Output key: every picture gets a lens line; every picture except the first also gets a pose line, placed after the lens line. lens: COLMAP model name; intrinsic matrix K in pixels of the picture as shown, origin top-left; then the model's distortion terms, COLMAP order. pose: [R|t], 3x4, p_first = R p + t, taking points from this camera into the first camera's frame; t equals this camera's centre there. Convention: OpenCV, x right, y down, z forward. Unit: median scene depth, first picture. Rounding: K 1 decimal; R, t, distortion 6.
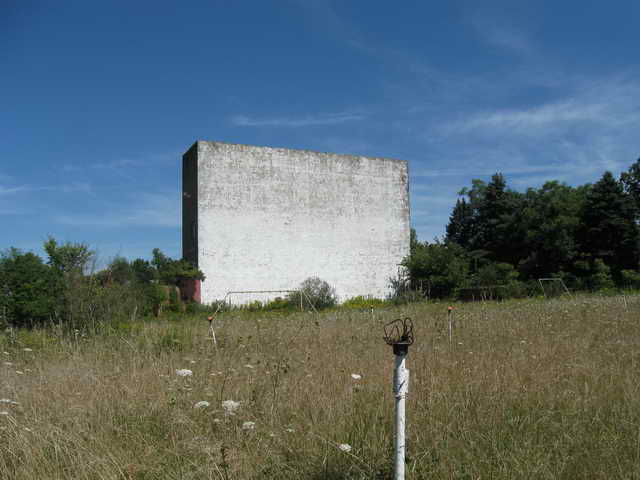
lens RADIAL K [[672.4, 0, 320.1], [0, 672.4, 254.3], [0, 0, 1]] dist [-0.116532, 0.016132]
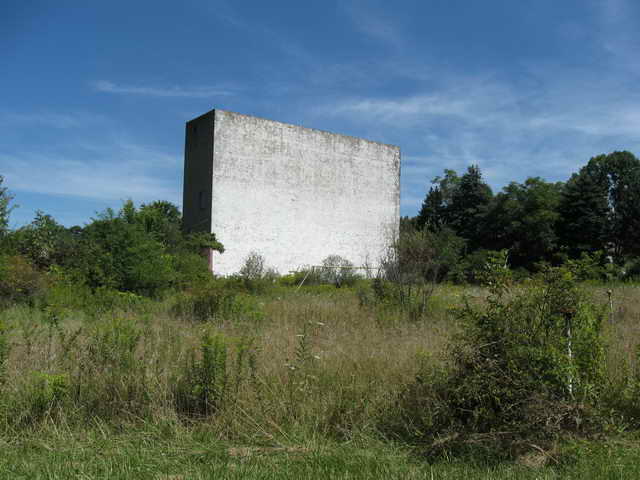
lens RADIAL K [[672.4, 0, 320.1], [0, 672.4, 254.3], [0, 0, 1]] dist [-0.116532, 0.016132]
pose [[0.979571, 0.052080, 0.194236, -0.197443], [-0.058065, 0.997994, 0.025244, 0.007565], [-0.192532, -0.036007, 0.980630, 0.004568]]
